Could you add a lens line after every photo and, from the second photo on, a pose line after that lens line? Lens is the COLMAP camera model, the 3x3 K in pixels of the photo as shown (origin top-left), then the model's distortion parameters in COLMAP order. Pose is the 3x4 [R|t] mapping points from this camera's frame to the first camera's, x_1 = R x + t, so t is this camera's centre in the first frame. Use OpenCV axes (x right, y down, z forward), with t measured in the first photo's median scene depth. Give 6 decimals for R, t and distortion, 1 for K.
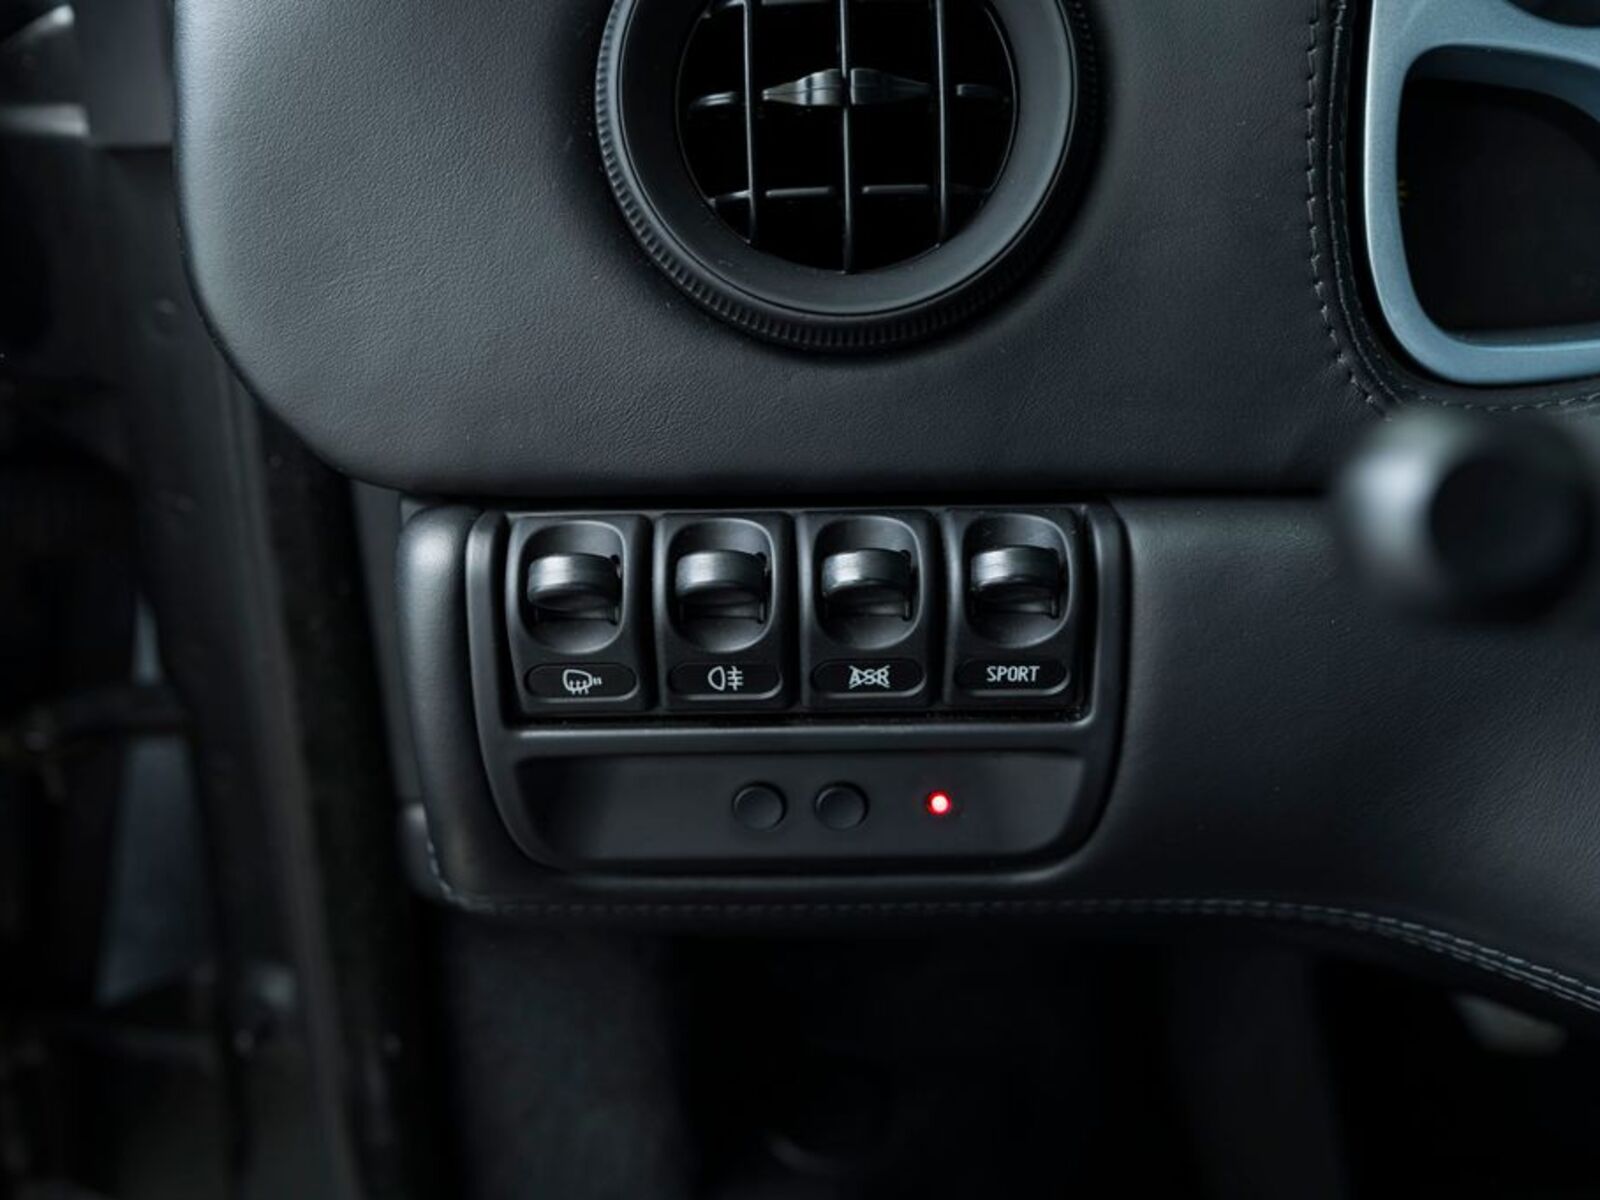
lens RADIAL K [[1767.7, 0, 801.6], [0, 1767.7, 602.0], [0, 0, 1]] dist [-0.073659, 0.000000]
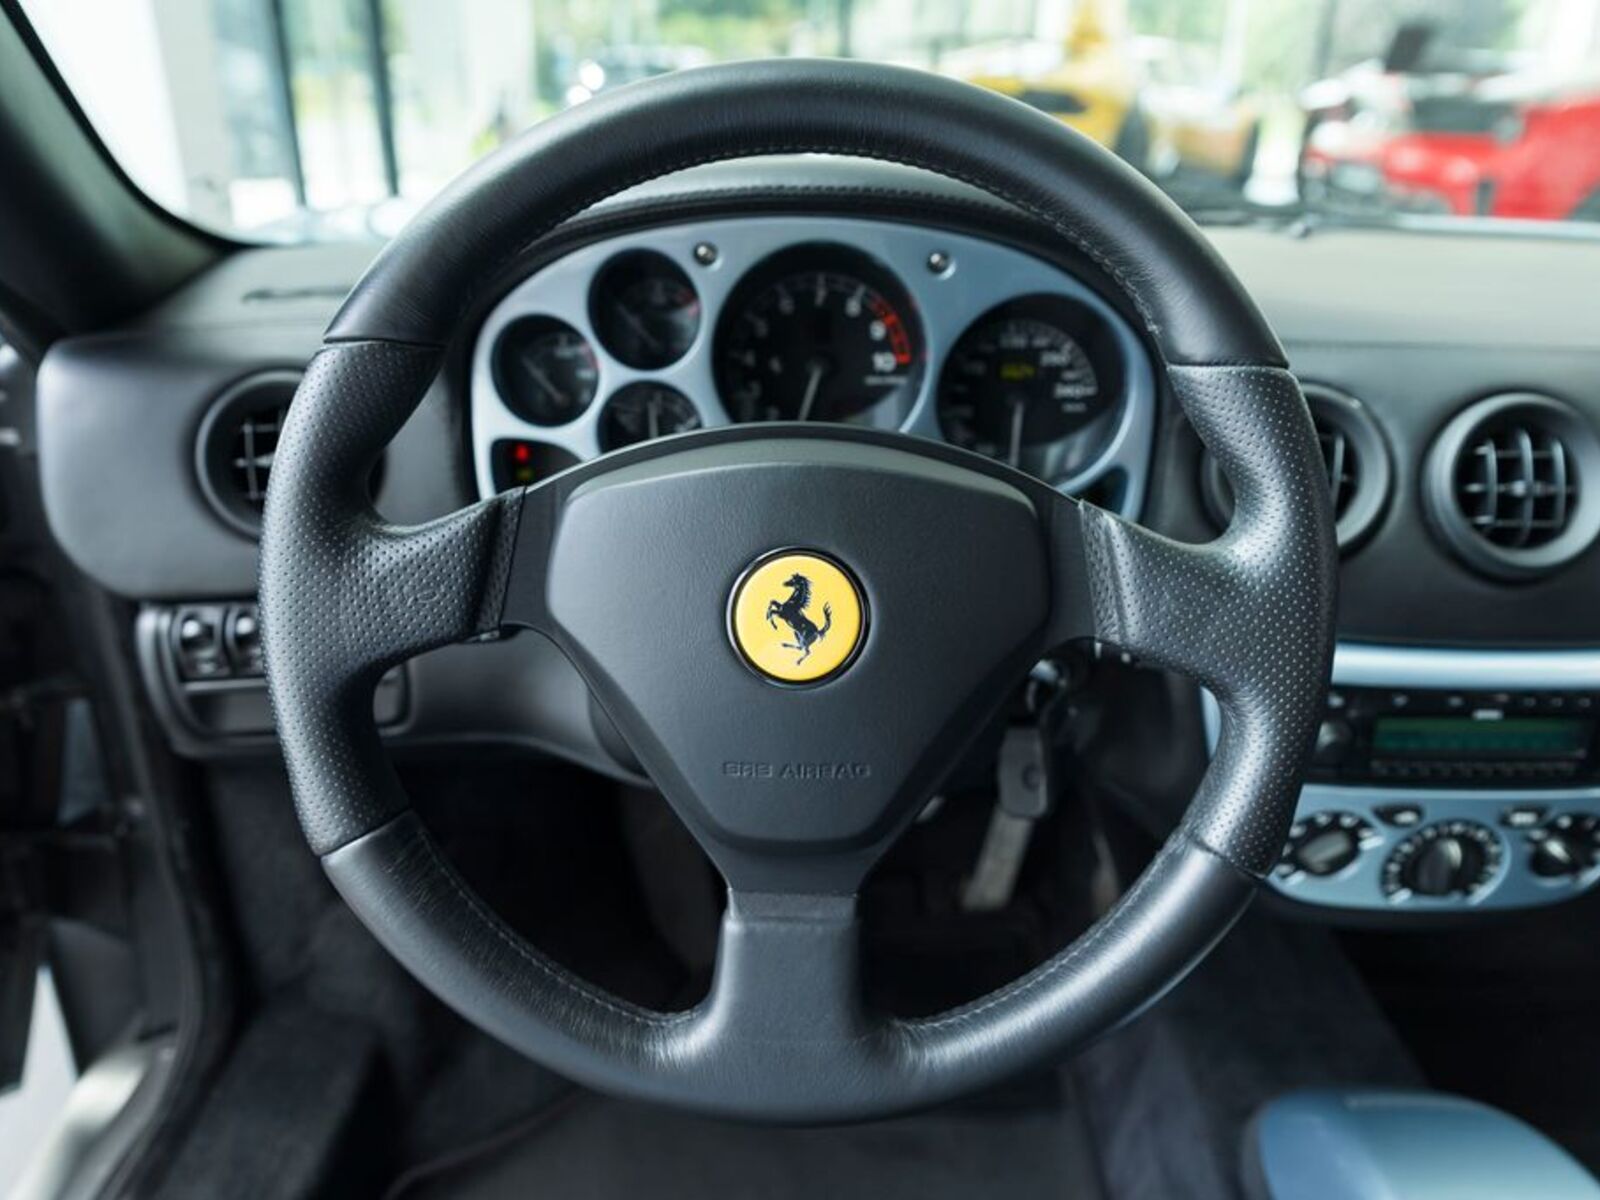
lens RADIAL K [[1184.0, 0, 795.3], [0, 1184.0, 599.5], [0, 0, 1]] dist [-0.018989, -0.001761]
pose [[0.991437, -0.035840, 0.125568, 0.570743], [0.035705, 0.999357, 0.003328, -0.034734], [-0.125606, 0.001184, 0.992079, -0.971491]]
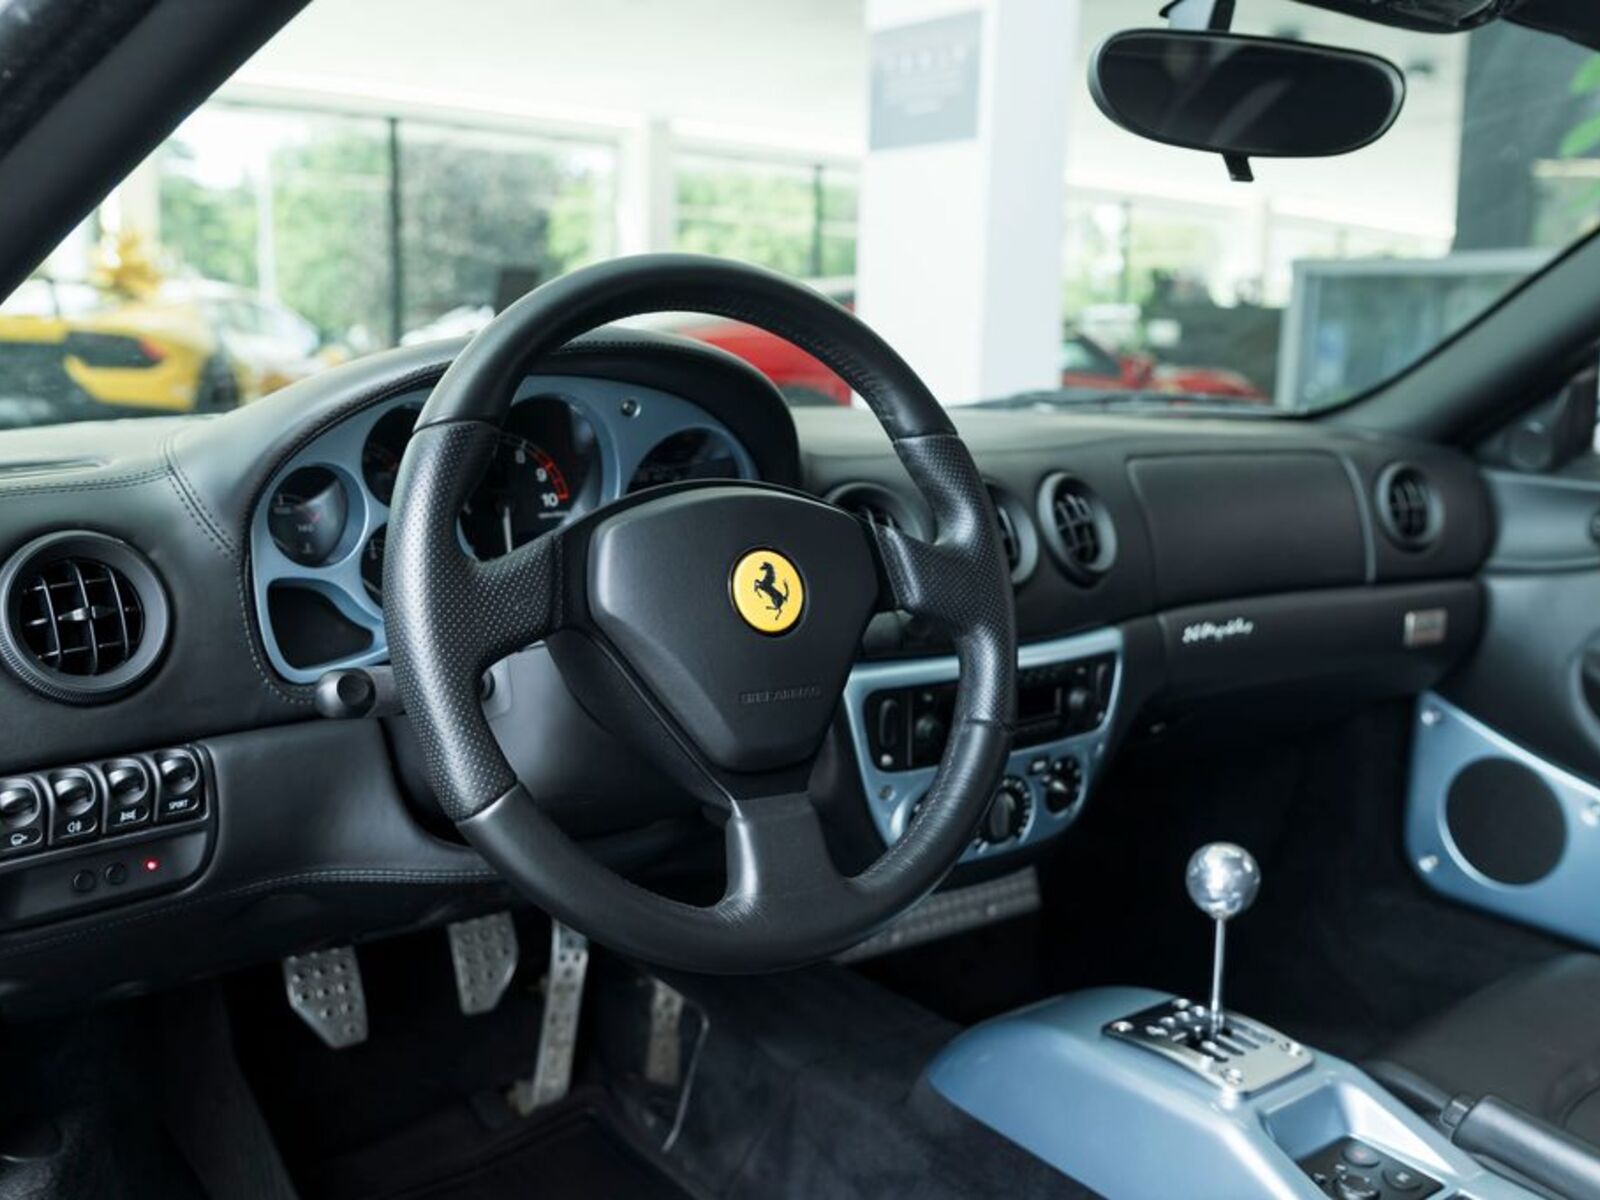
lens RADIAL K [[1527.7, 0, 799.4], [0, 1527.7, 597.7], [0, 0, 1]] dist [-0.049348, 0.000000]
pose [[0.706647, -0.098793, 0.700635, -0.846551], [0.265331, 0.954946, -0.132955, 0.311213], [-0.655934, 0.279853, 0.701023, -1.452917]]
